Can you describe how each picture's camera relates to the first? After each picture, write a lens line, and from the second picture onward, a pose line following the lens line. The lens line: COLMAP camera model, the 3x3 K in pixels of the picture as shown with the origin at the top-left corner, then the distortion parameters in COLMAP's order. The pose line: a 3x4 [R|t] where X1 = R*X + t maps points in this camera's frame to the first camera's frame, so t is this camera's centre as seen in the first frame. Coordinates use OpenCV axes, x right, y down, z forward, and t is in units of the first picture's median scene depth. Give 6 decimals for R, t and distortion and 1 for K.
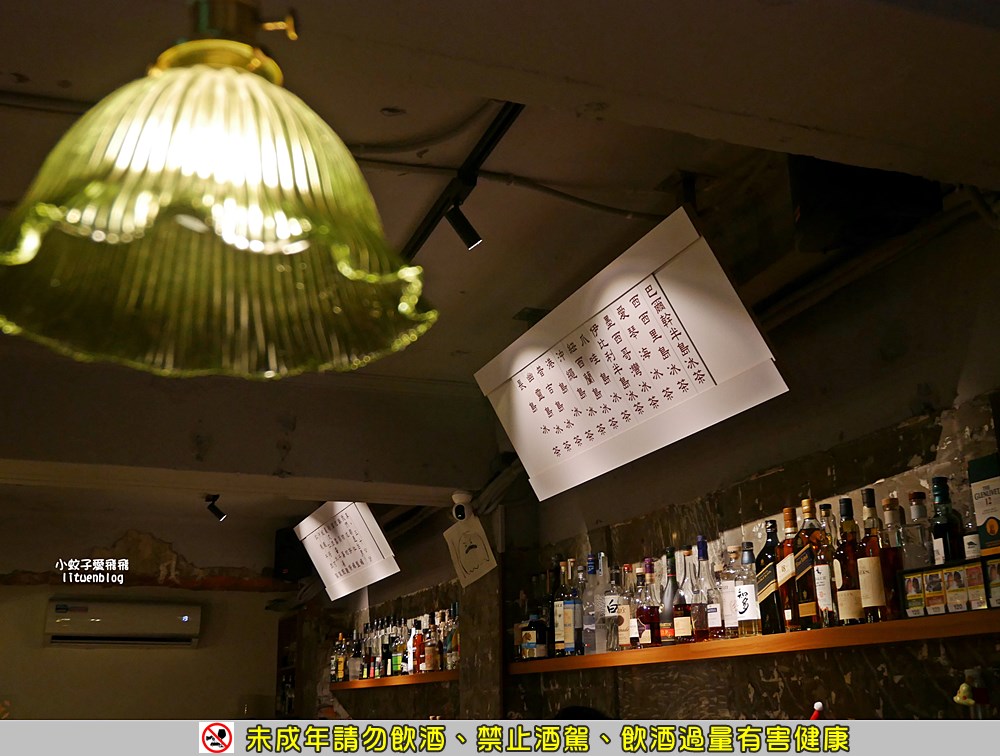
lens RADIAL K [[1162.4, 0, 500.0], [0, 1162.4, 378.0], [0, 0, 1]] dist [-0.008507, 0.008458]
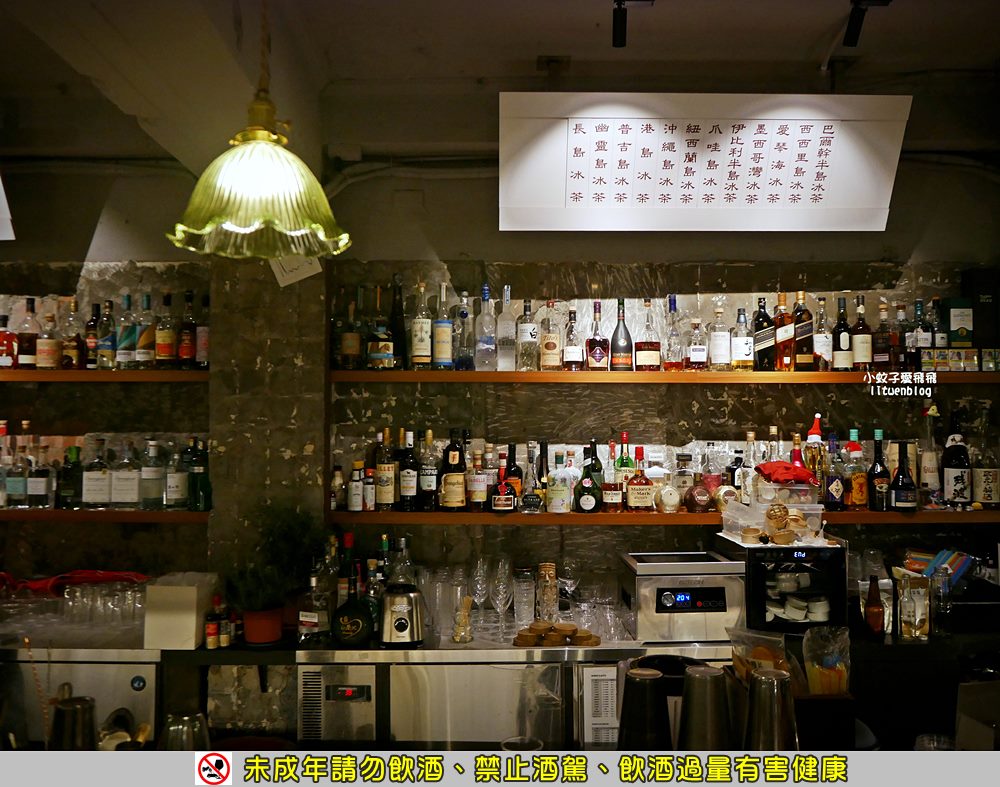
lens RADIAL K [[875.6, 0, 500.0], [0, 875.6, 393.5], [0, 0, 1]] dist [-0.017853, -0.003327]
pose [[0.320413, 0.046251, 0.946148, -0.952697], [-0.263853, 0.963637, 0.042247, 0.284900], [-0.909790, -0.263180, 0.320965, 0.910796]]
